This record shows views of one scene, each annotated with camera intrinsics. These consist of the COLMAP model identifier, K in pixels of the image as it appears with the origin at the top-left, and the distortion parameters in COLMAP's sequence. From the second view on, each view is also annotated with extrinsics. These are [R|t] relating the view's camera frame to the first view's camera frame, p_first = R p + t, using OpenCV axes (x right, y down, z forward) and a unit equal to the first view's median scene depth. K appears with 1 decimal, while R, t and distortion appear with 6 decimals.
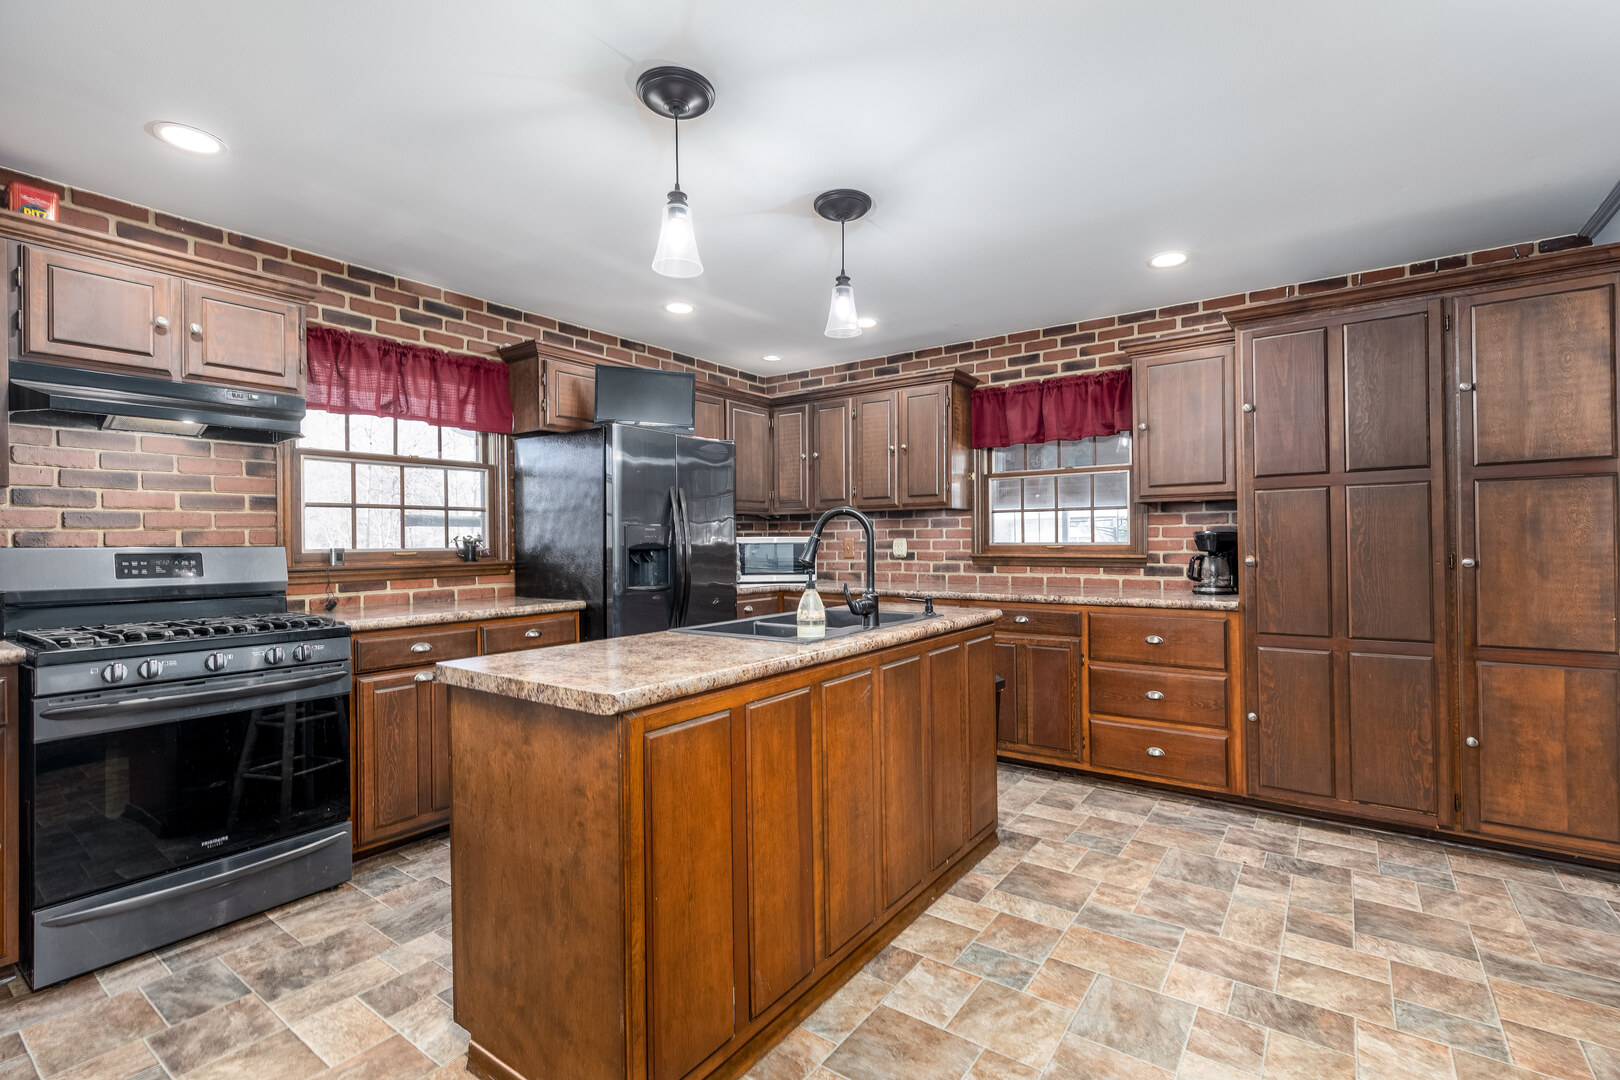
lens RADIAL K [[750.7, 0, 805.5], [0, 750.7, 538.6], [0, 0, 1]] dist [0.023745, -0.000203]
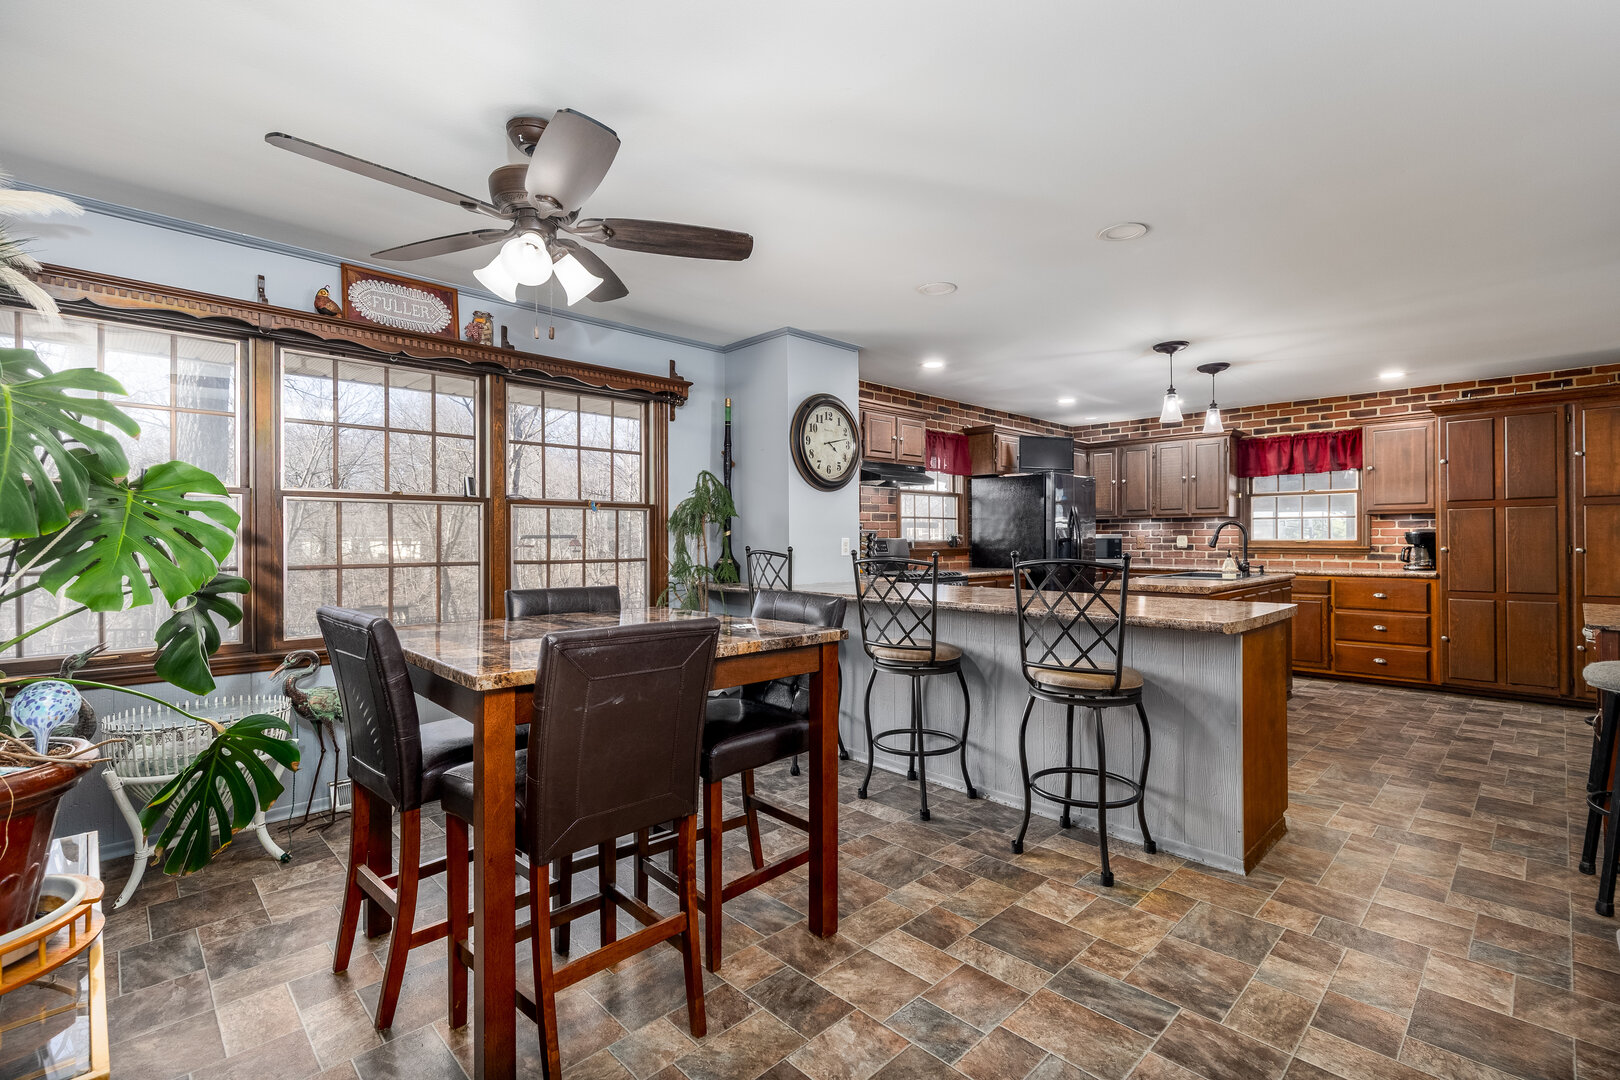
lens RADIAL K [[750.7, 0, 816.6], [0, 750.7, 540.1], [0, 0, 1]] dist [0.023745, -0.000203]
pose [[0.988940, 0.004160, -0.148257, -0.482015], [-0.003131, 0.999969, 0.007170, -0.000205], [0.148282, -0.006626, 0.988923, -0.788301]]
